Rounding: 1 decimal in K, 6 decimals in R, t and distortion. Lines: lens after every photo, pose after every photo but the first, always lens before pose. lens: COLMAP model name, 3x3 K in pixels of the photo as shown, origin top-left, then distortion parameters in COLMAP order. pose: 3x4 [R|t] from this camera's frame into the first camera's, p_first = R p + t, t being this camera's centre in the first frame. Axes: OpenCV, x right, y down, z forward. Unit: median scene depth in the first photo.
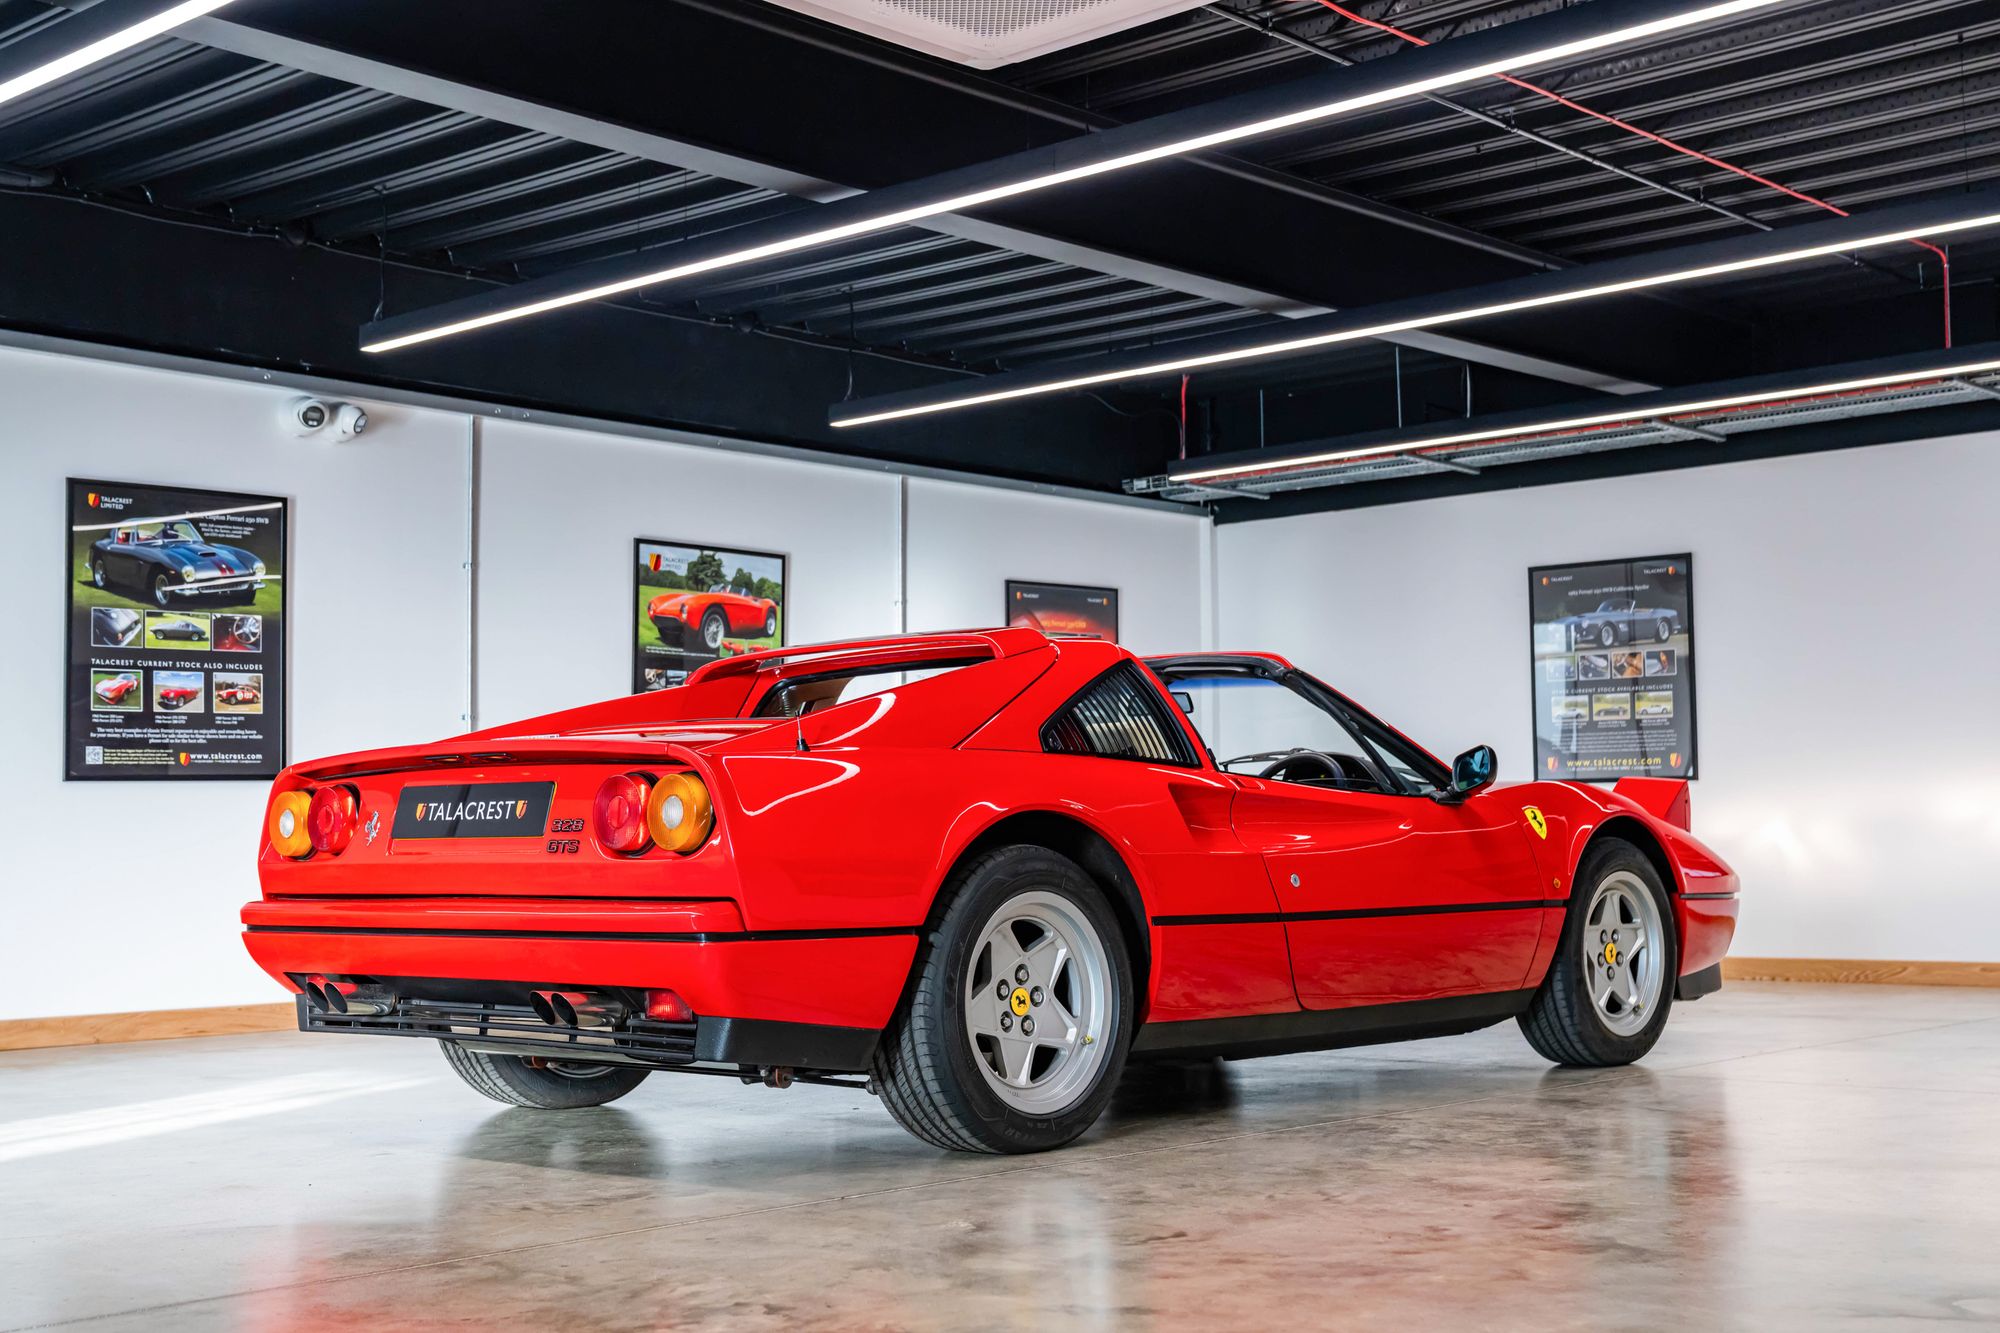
lens RADIAL K [[2508.6, 0, 1010.7], [0, 2508.6, 665.5], [0, 0, 1]] dist [0.009677, 0.000000]
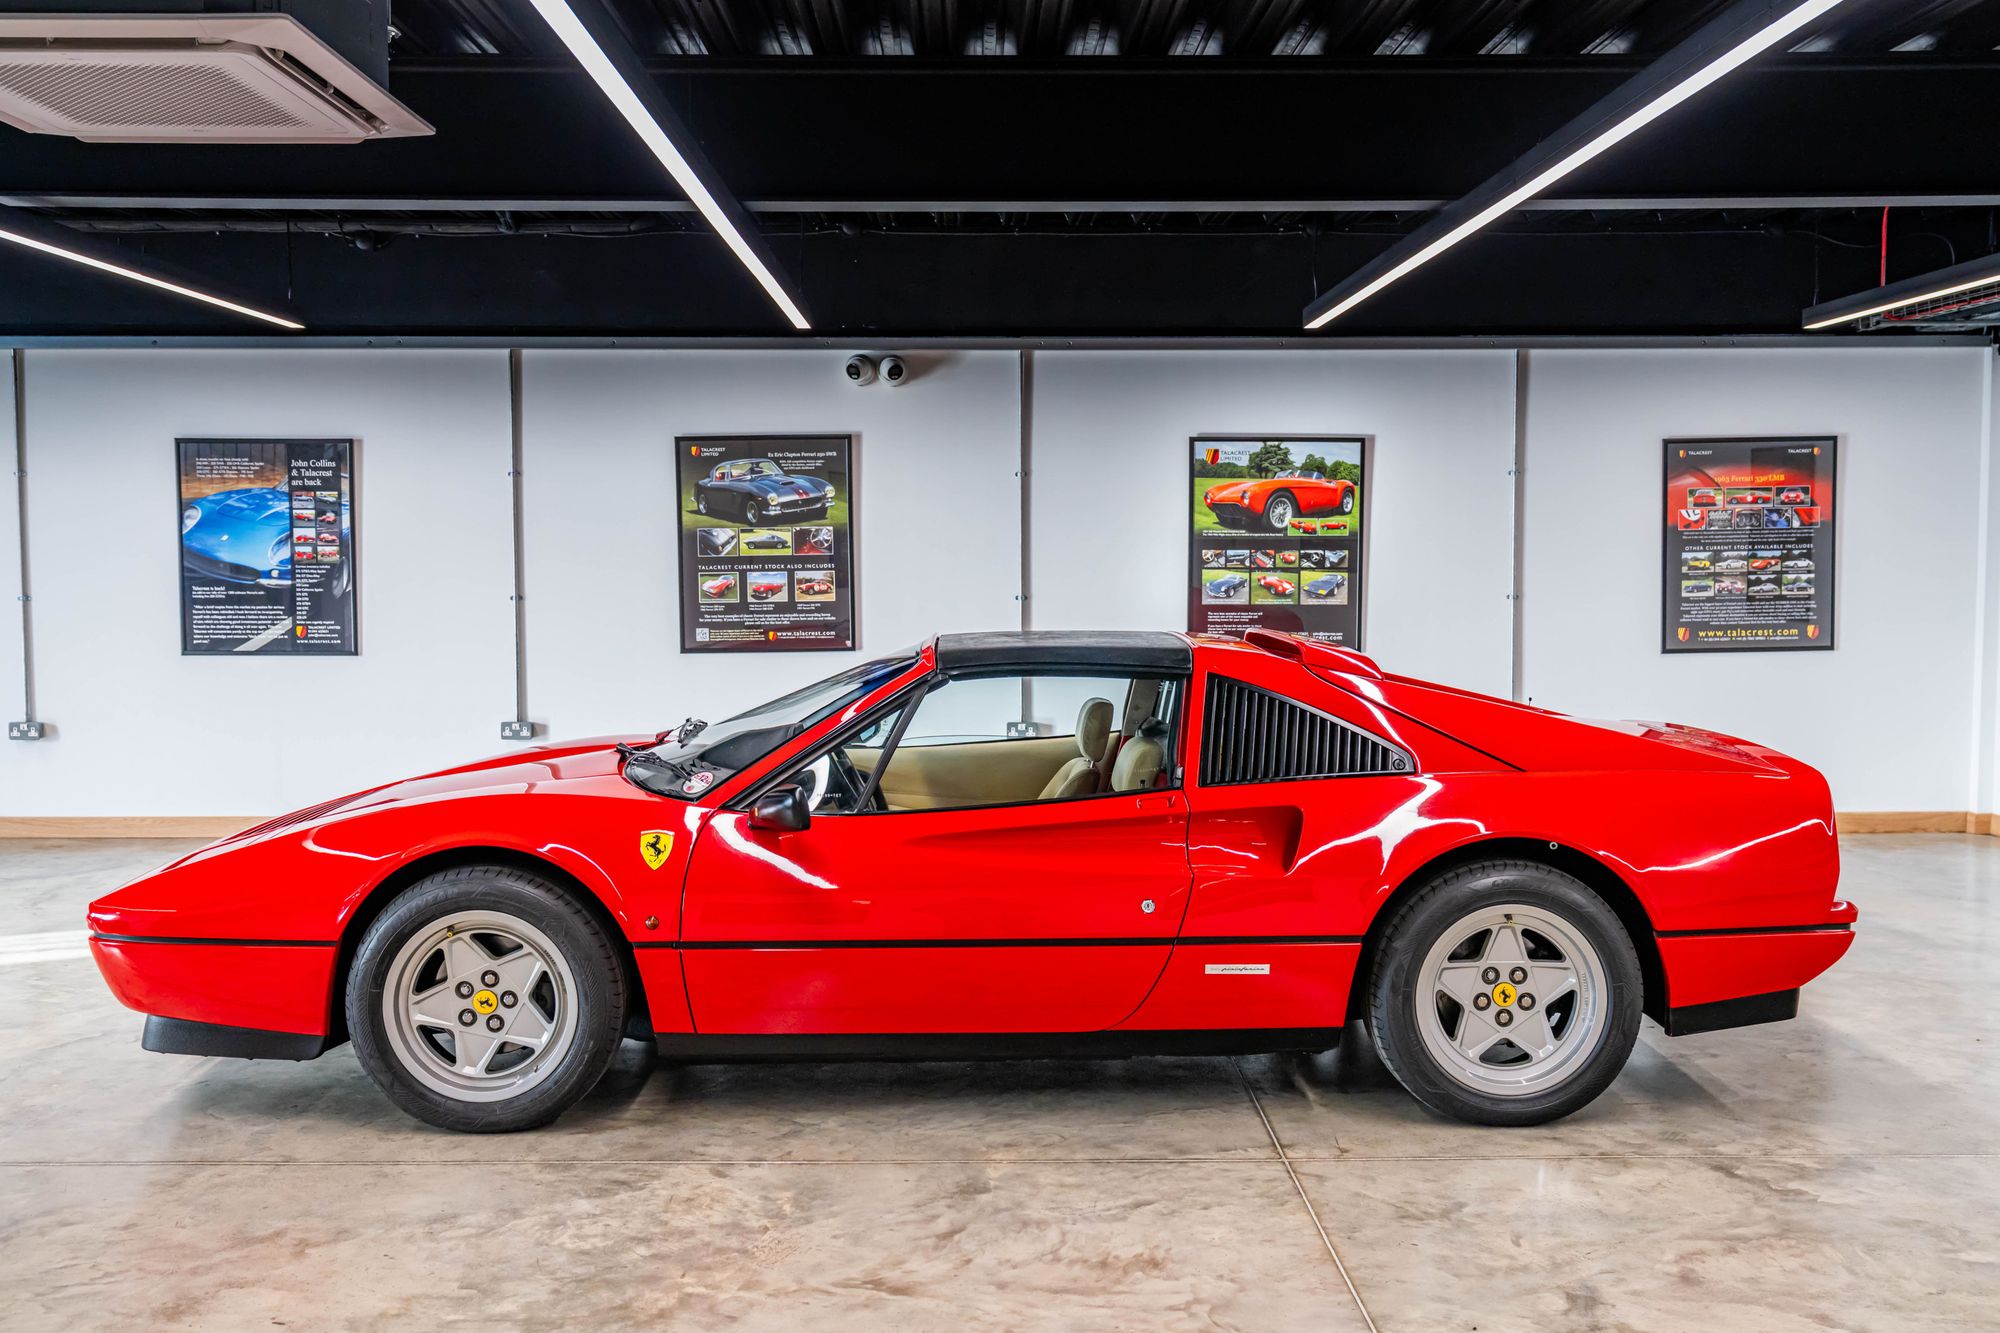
lens RADIAL K [[1855.4, 0, 985.4], [0, 1855.4, 663.5], [0, 0, 1]] dist [-0.000825, 0.000000]
pose [[0.677748, 0.057728, -0.733024, 0.480231], [0.046536, 0.991547, 0.121115, -0.063439], [0.733820, -0.116198, 0.669333, 0.400370]]
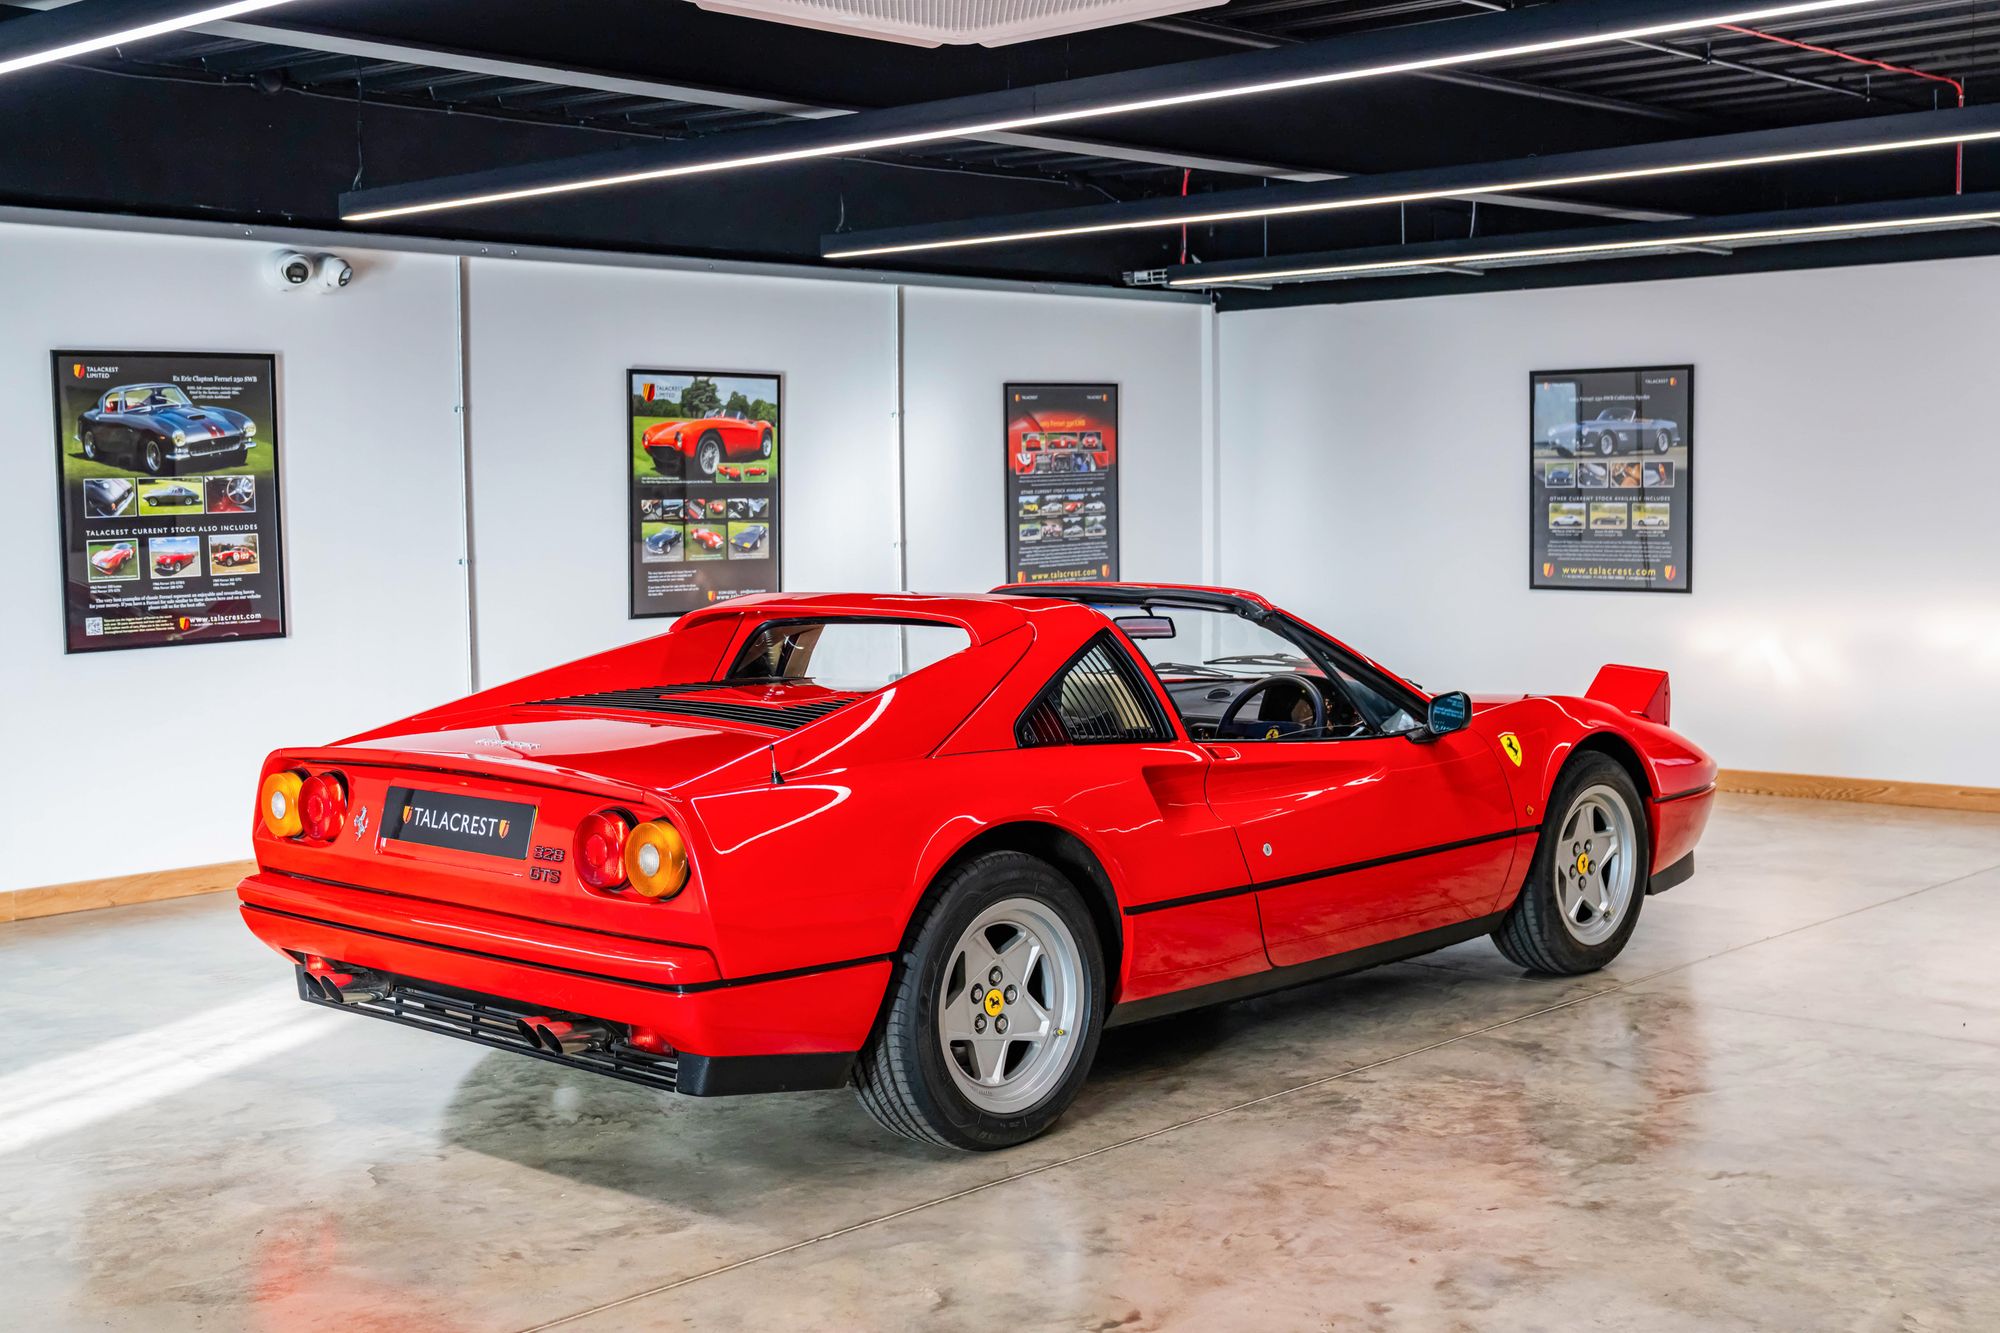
lens RADIAL K [[2508.6, 0, 1019.0], [0, 2508.6, 665.1], [0, 0, 1]] dist [0.009677, 0.000000]
pose [[0.999990, -0.000338, -0.004425, 0.011121], [0.000978, 0.989379, 0.145354, -0.090911], [0.004328, -0.145357, 0.989370, -0.000287]]
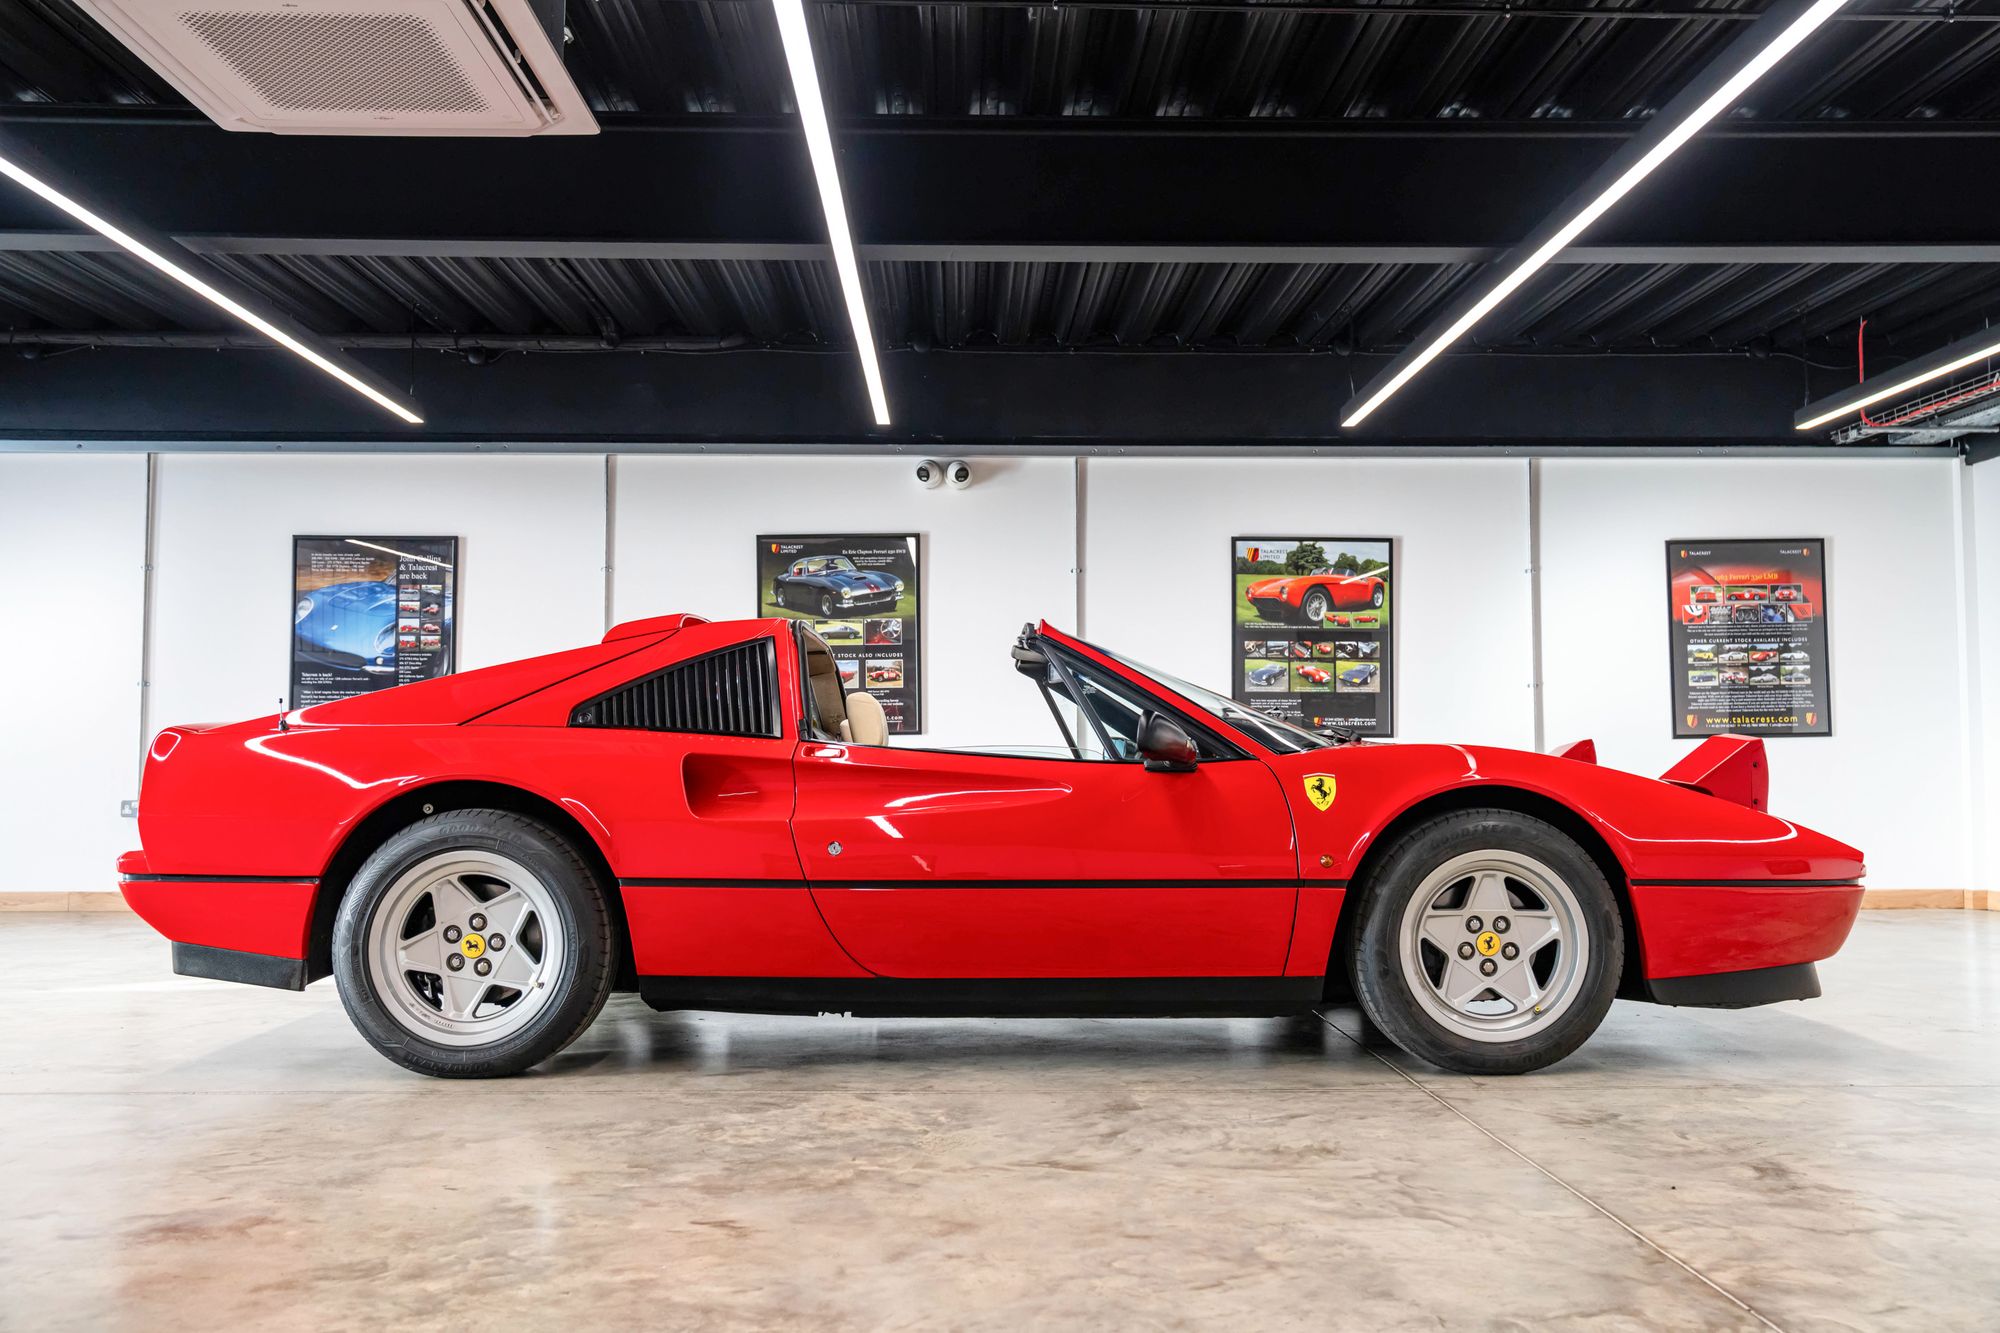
lens RADIAL K [[1685.9, 0, 990.5], [0, 1685.9, 668.7], [0, 0, 1]] dist [-0.011938, 0.015121]
pose [[0.685593, -0.029430, -0.727390, 0.433600], [0.043957, 0.999033, 0.001011, 0.009937], [0.726657, -0.032667, 0.686224, 0.383807]]
